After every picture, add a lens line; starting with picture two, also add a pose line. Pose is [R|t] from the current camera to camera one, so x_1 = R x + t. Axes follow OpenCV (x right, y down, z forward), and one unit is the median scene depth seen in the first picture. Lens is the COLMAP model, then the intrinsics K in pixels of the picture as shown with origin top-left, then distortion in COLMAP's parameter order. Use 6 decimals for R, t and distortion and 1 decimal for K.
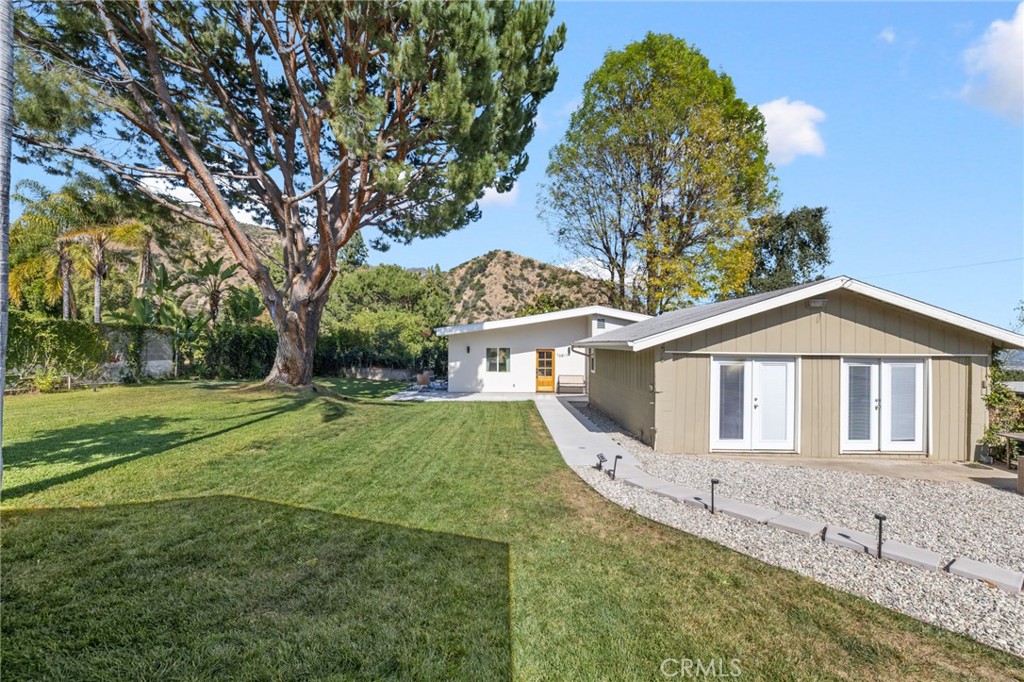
lens RADIAL K [[431.0, 0, 511.1], [0, 431.0, 342.9], [0, 0, 1]] dist [-0.001492, -0.000277]
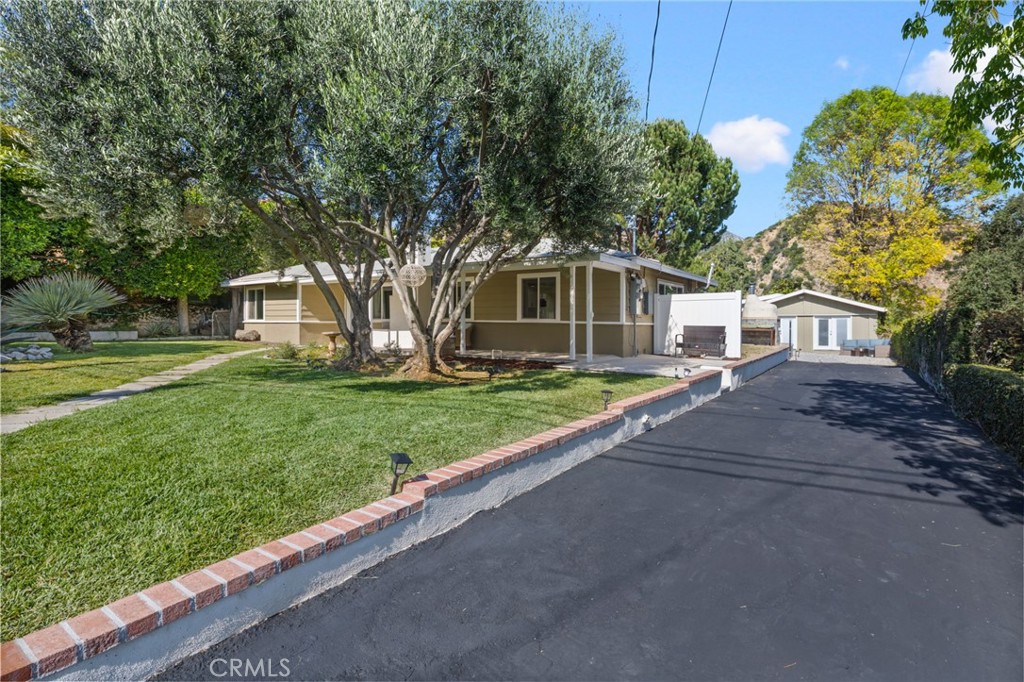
lens RADIAL K [[492.7, 0, 513.5], [0, 492.7, 324.7], [0, 0, 1]] dist [0.000755, 0.000056]
pose [[0.819983, -0.005616, -0.572361, 0.438052], [0.006982, 0.999976, 0.000191, 0.032814], [0.572346, -0.004153, 0.820002, -1.227754]]
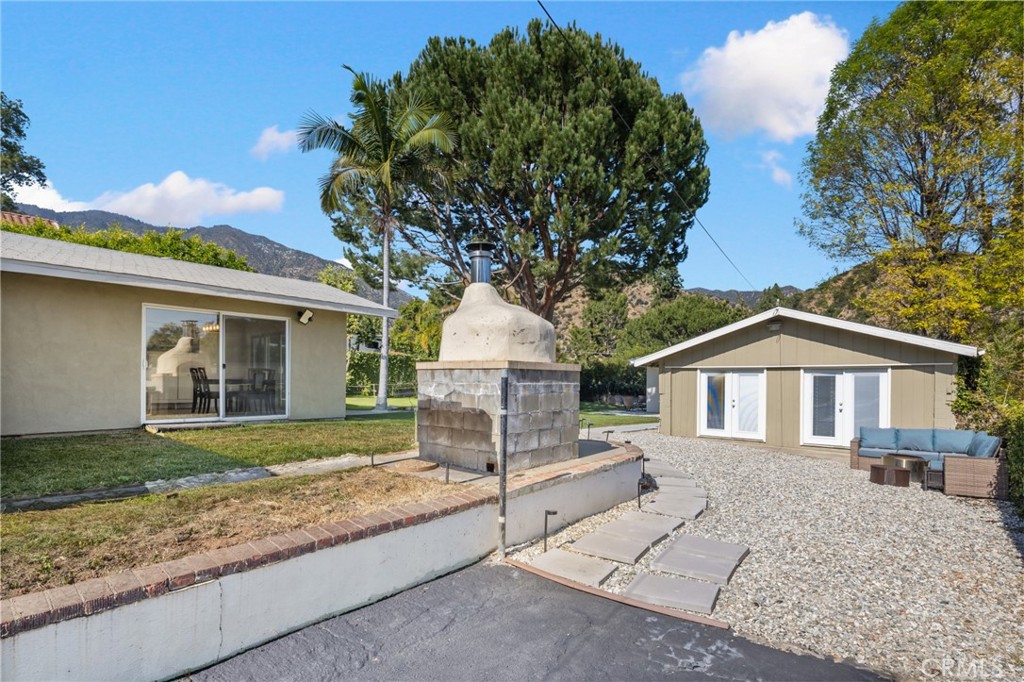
lens RADIAL K [[500.5, 0, 513.3], [0, 500.5, 381.0], [0, 0, 1]] dist [-0.000619, -0.000015]
pose [[0.761241, -0.003625, -0.648458, 0.467944], [0.000287, 0.999986, -0.005253, 0.033508], [0.648468, 0.003813, 0.761232, -0.288132]]
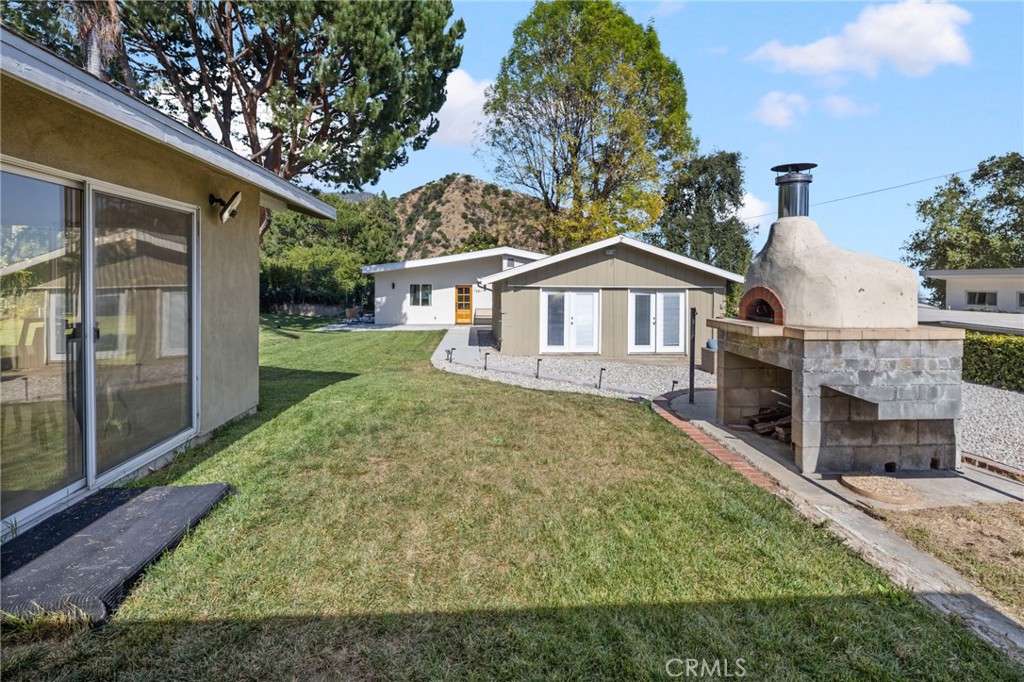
lens RADIAL K [[498.1, 0, 511.8], [0, 498.1, 280.7], [0, 0, 1]] dist [0.000127, -0.000006]
pose [[0.997096, -0.000662, 0.076155, 0.104609], [0.000591, 0.999999, 0.000953, 0.001553], [-0.076156, -0.000905, 0.997096, -0.289106]]
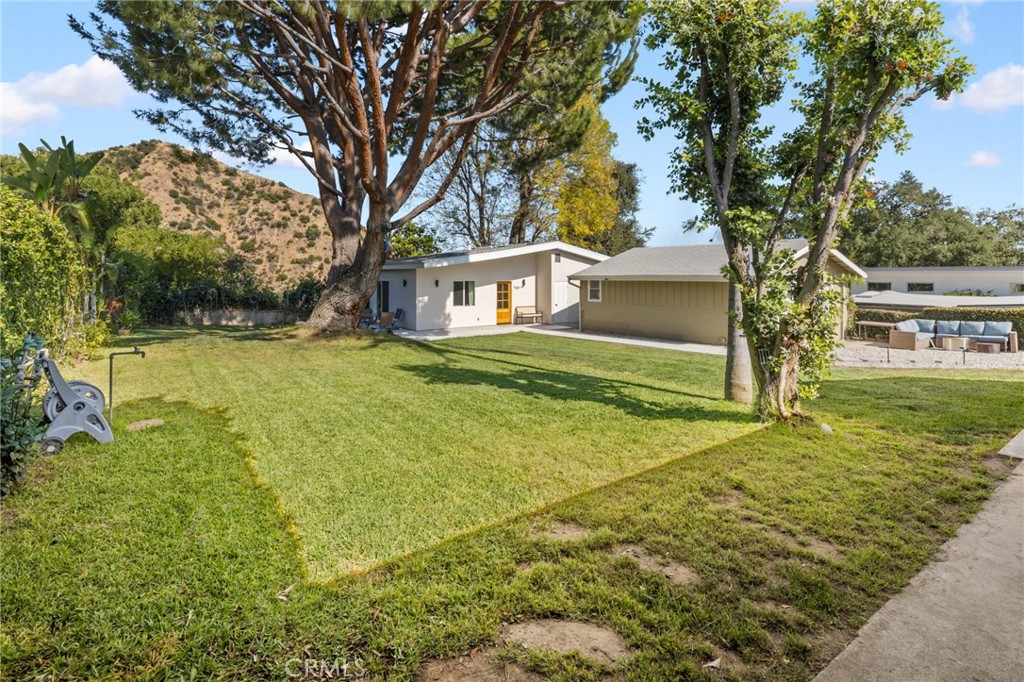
lens RADIAL K [[498.1, 0, 511.8], [0, 498.1, 280.7], [0, 0, 1]] dist [0.000127, -0.000006]
pose [[0.820277, -0.010873, 0.571863, -0.575338], [0.001466, 0.999856, 0.016907, -0.007204], [-0.571964, -0.013030, 0.820175, 0.026101]]
